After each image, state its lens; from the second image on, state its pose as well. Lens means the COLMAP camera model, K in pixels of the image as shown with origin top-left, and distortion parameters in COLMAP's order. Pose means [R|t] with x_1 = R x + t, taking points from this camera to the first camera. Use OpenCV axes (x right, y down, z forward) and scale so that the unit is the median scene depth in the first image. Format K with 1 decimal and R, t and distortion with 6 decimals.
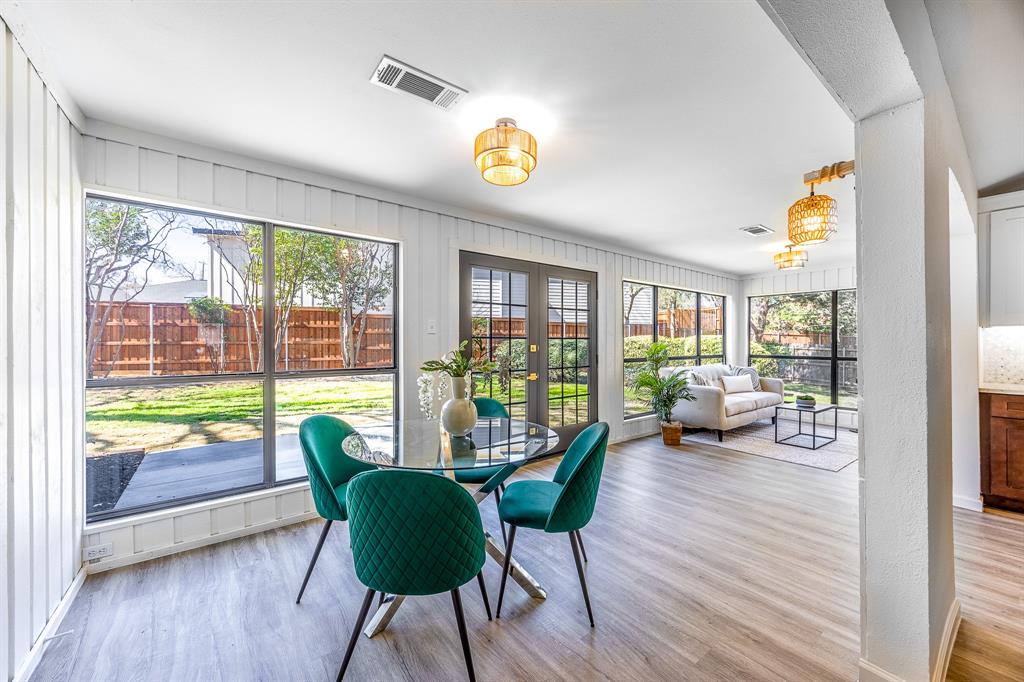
lens RADIAL K [[390.2, 0, 506.6], [0, 390.2, 339.1], [0, 0, 1]] dist [-0.002238, -0.000321]
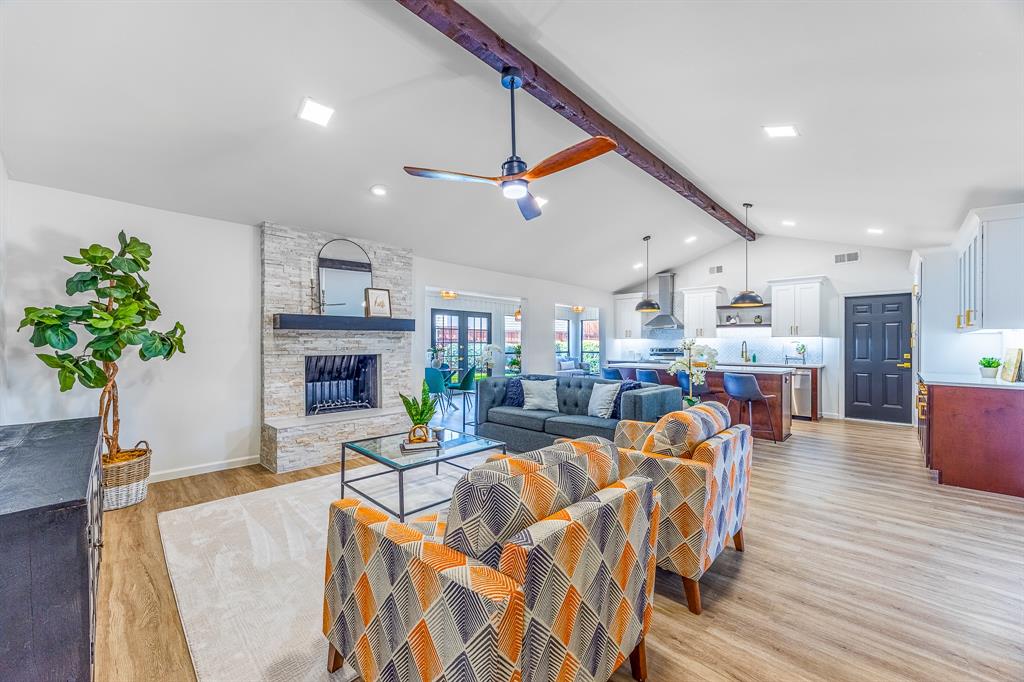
lens RADIAL K [[390.2, 0, 509.0], [0, 390.2, 345.9], [0, 0, 1]] dist [-0.002238, -0.000321]
pose [[0.989904, 0.001109, 0.141732, 0.013343], [-0.002688, 0.999936, 0.010952, -0.005589], [-0.141711, -0.011222, 0.989845, -0.901884]]
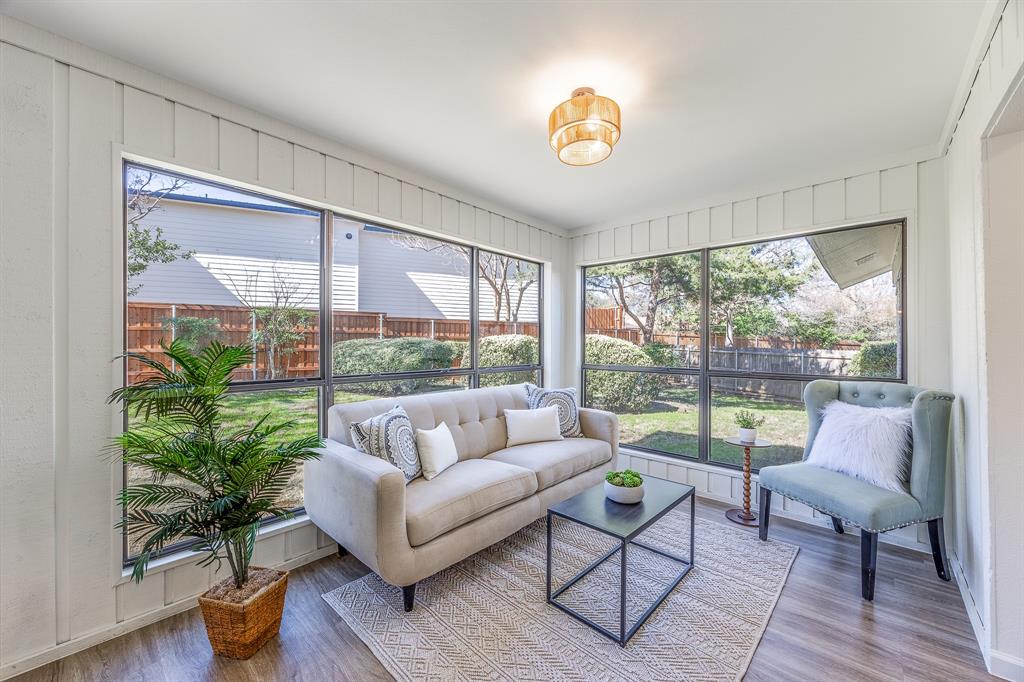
lens RADIAL K [[390.2, 0, 514.2], [0, 390.2, 343.4], [0, 0, 1]] dist [-0.002238, -0.000321]
pose [[0.982634, 0.002287, 0.185540, 0.459762], [-0.003752, 0.999964, 0.007547, 0.004552], [-0.185516, -0.008112, 0.982608, 0.490865]]
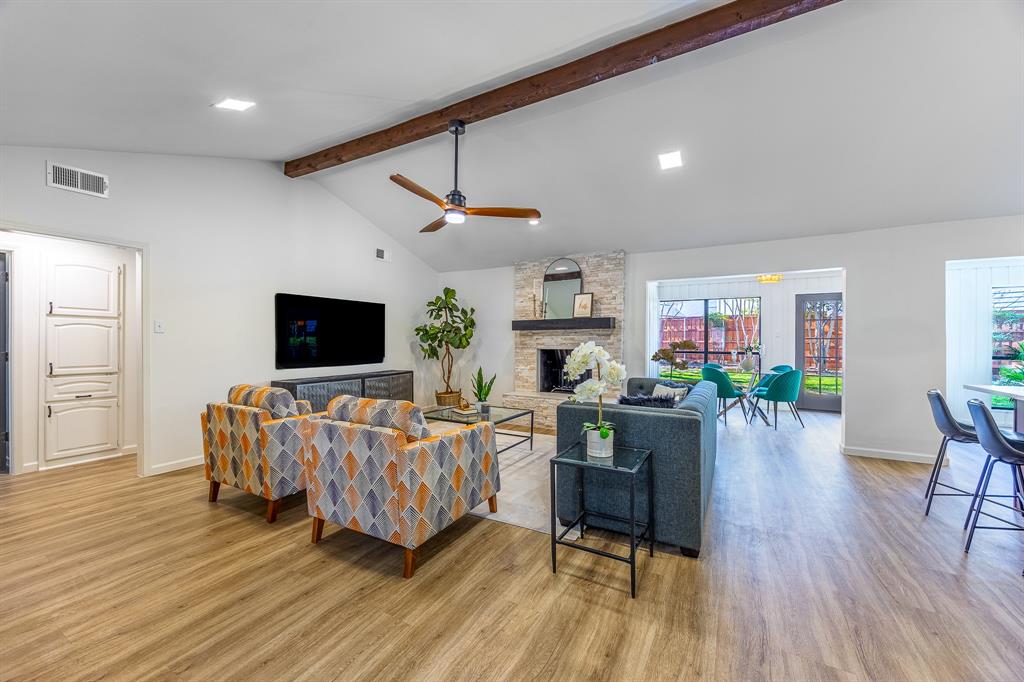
lens RADIAL K [[390.2, 0, 514.7], [0, 390.2, 340.1], [0, 0, 1]] dist [-0.002238, -0.000321]
pose [[0.409196, 0.001381, -0.912446, 0.626442], [0.004281, 0.999985, 0.003433, -0.005022], [0.912437, -0.005311, 0.409184, -0.613266]]
